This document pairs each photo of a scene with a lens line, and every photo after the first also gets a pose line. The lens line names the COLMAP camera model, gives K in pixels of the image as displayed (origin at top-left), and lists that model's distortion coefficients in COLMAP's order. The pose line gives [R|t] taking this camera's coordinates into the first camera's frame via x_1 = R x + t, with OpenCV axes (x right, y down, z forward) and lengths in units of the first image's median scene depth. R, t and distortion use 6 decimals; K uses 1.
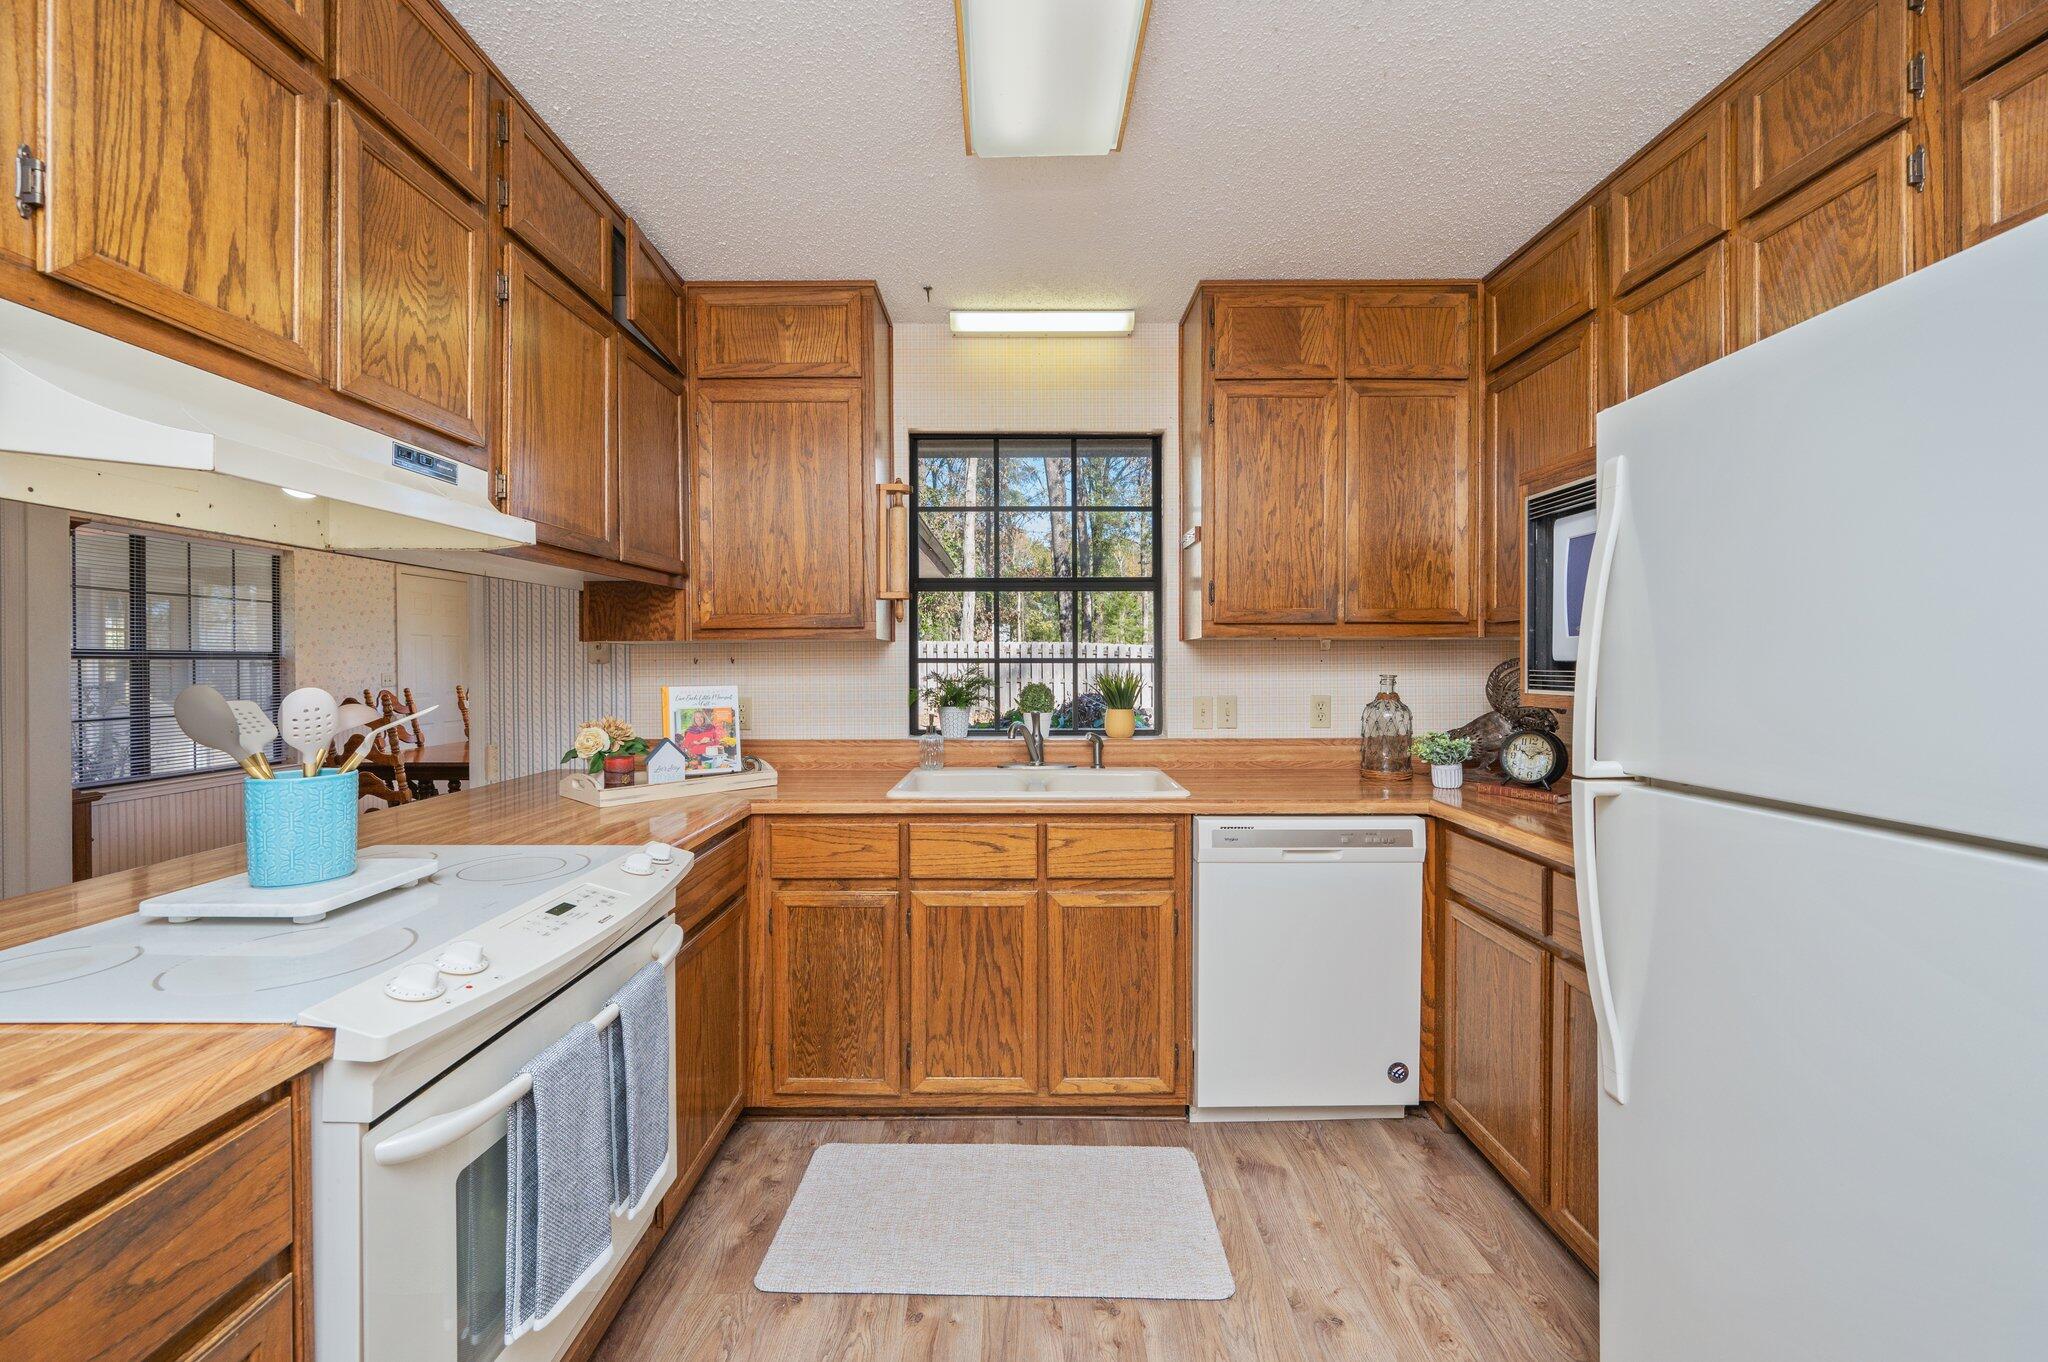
lens RADIAL K [[805.8, 0, 1027.3], [0, 805.8, 665.3], [0, 0, 1]] dist [-0.005657, 0.000773]
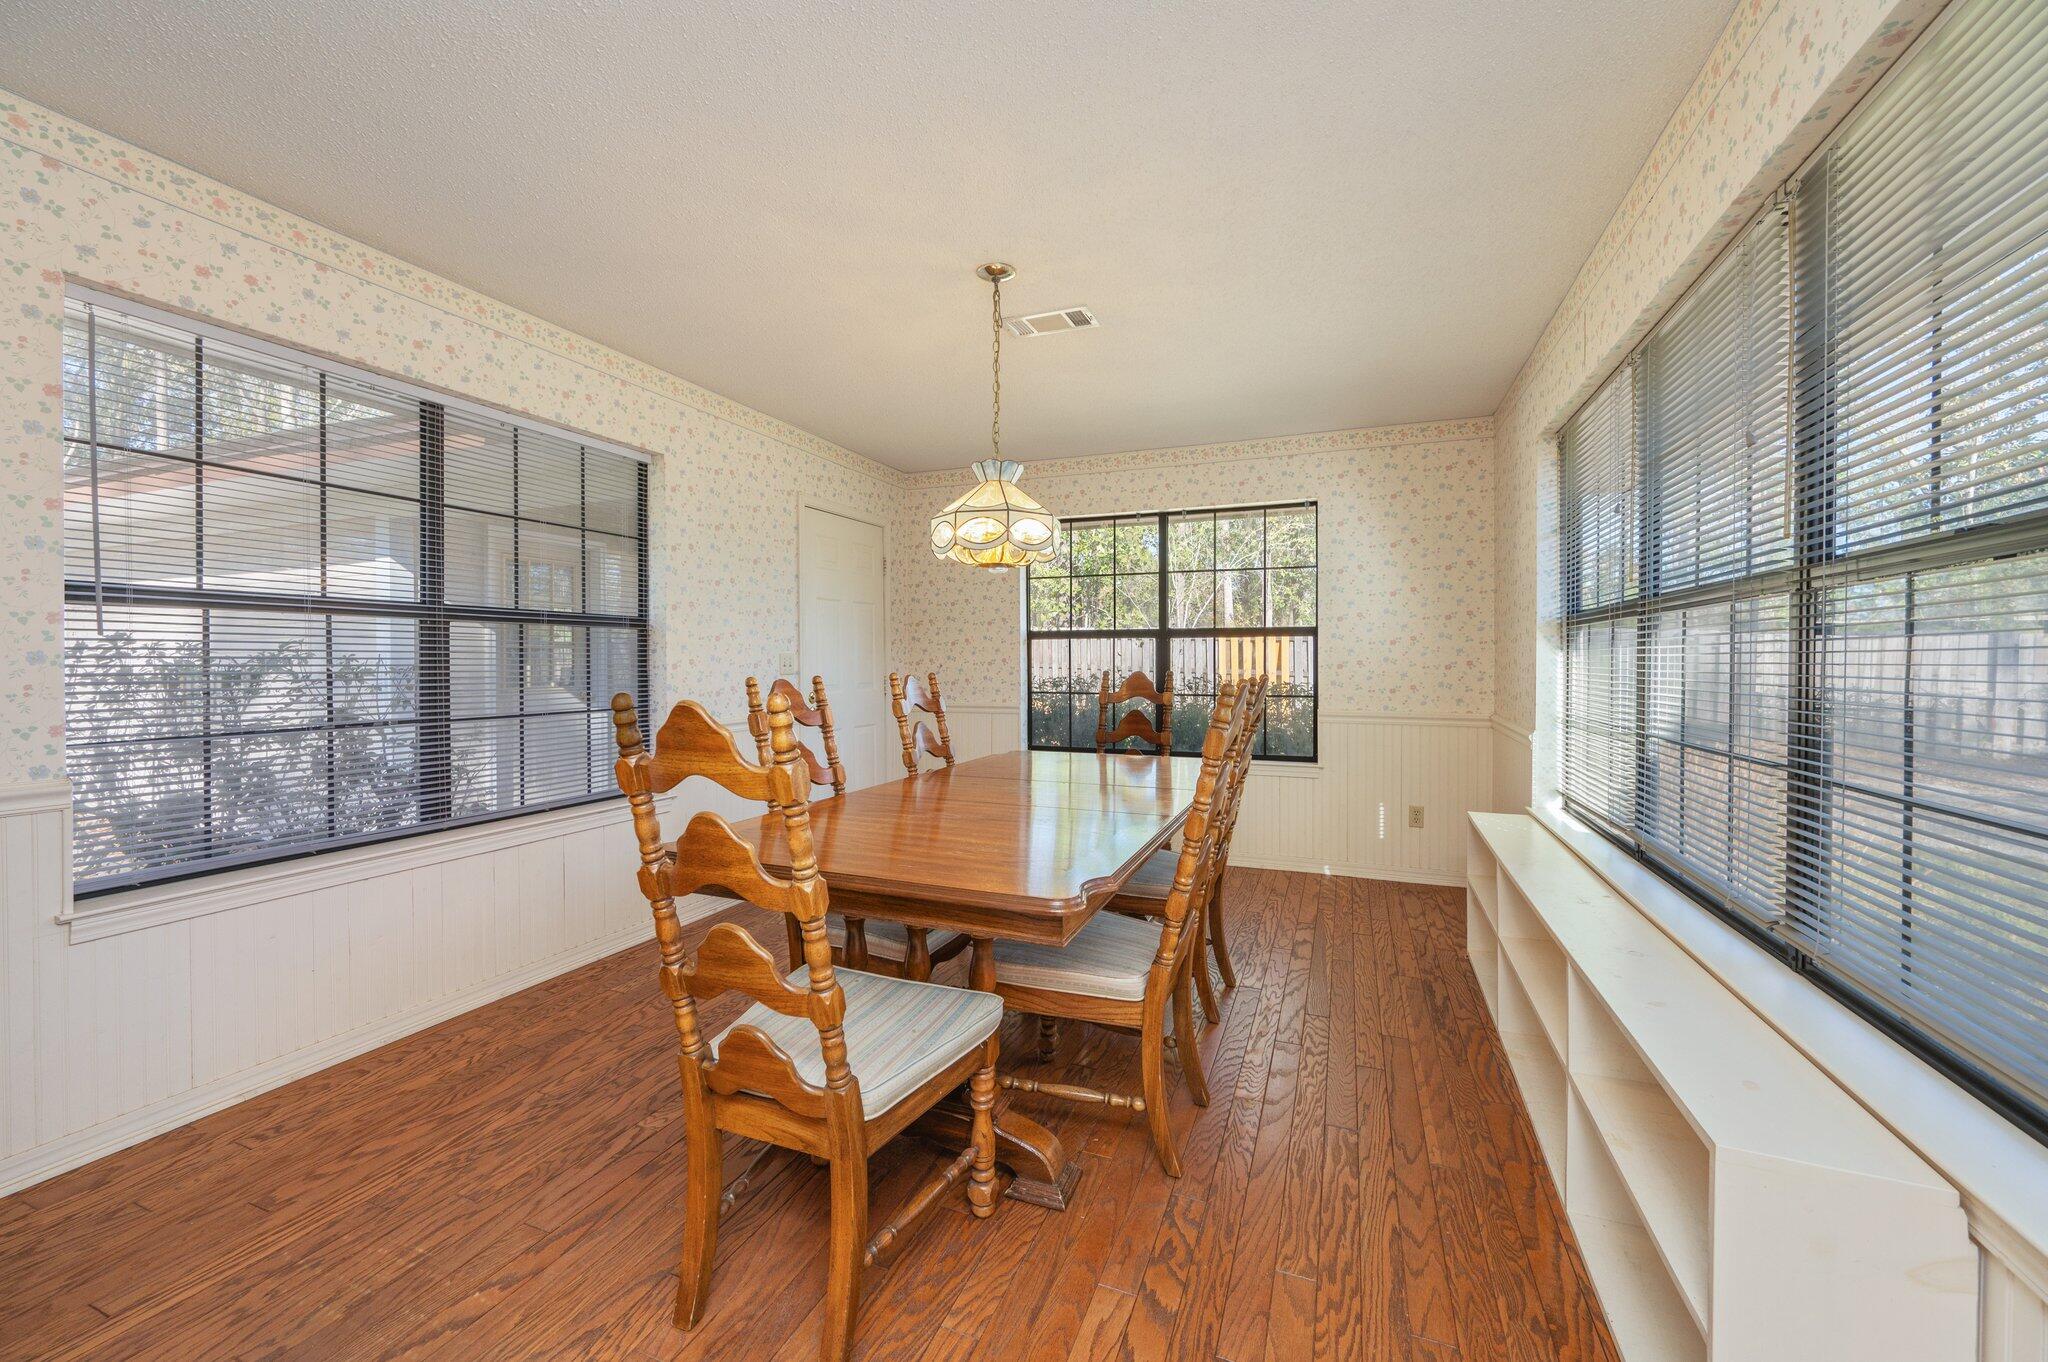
lens RADIAL K [[805.8, 0, 1030.0], [0, 805.8, 666.5], [0, 0, 1]] dist [-0.005657, 0.000773]
pose [[0.928299, 0.010227, -0.371693, -1.101793], [-0.007952, 0.999939, 0.007655, 0.041960], [0.371749, -0.004150, 0.928324, 1.387521]]
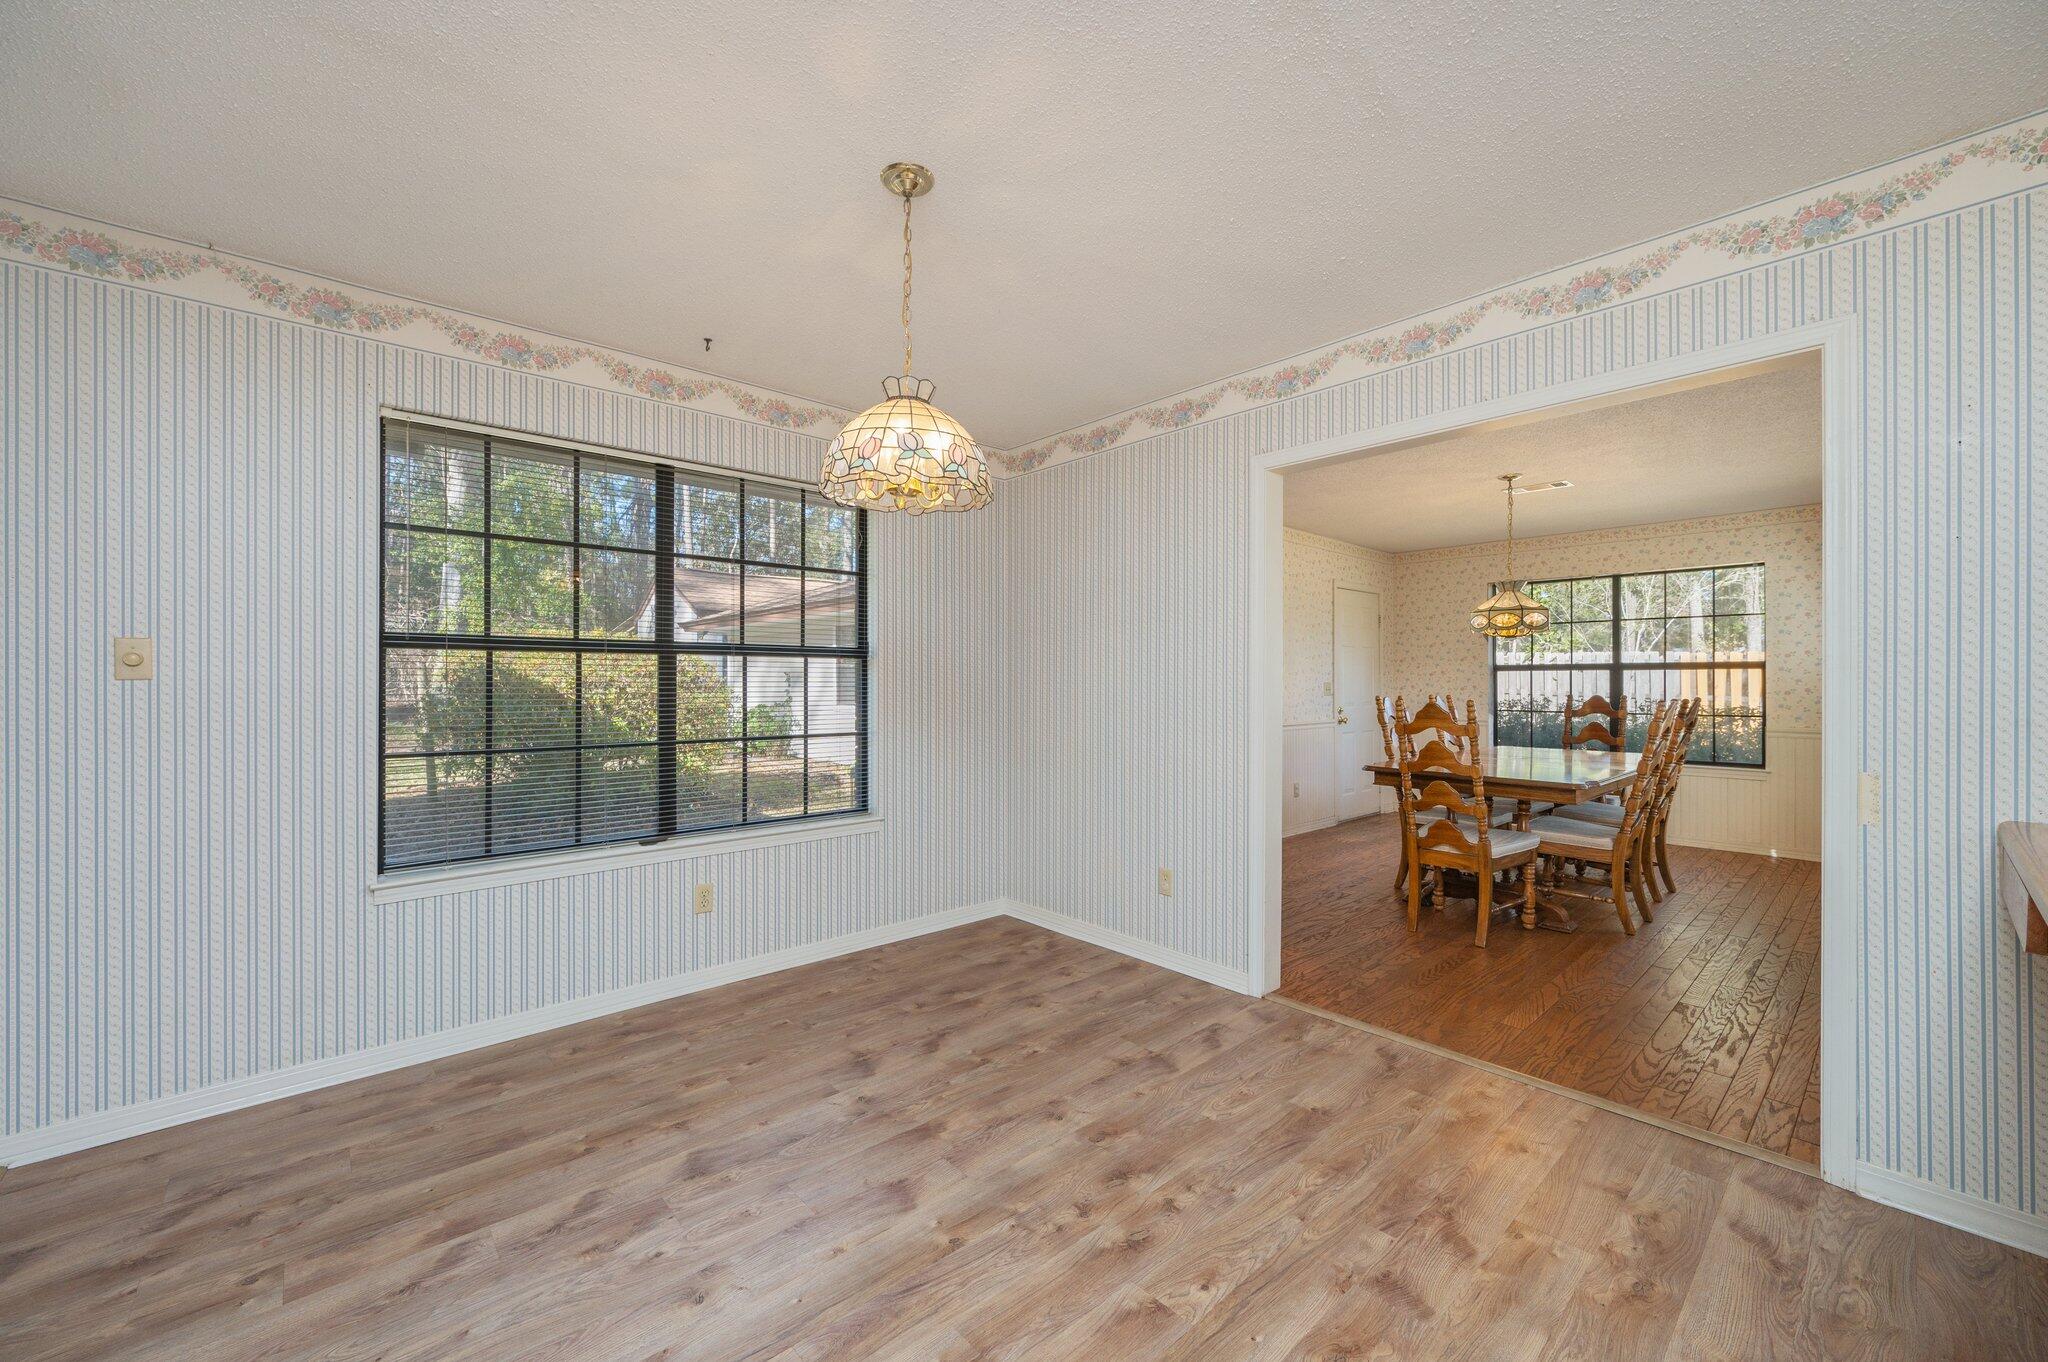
lens RADIAL K [[805.8, 0, 1028.5], [0, 805.8, 681.3], [0, 0, 1]] dist [-0.005657, 0.000773]
pose [[0.667612, 0.005591, -0.744488, -0.834084], [-0.008320, 0.999965, 0.000049, 0.035928], [0.744463, 0.006161, 0.667636, 0.018120]]
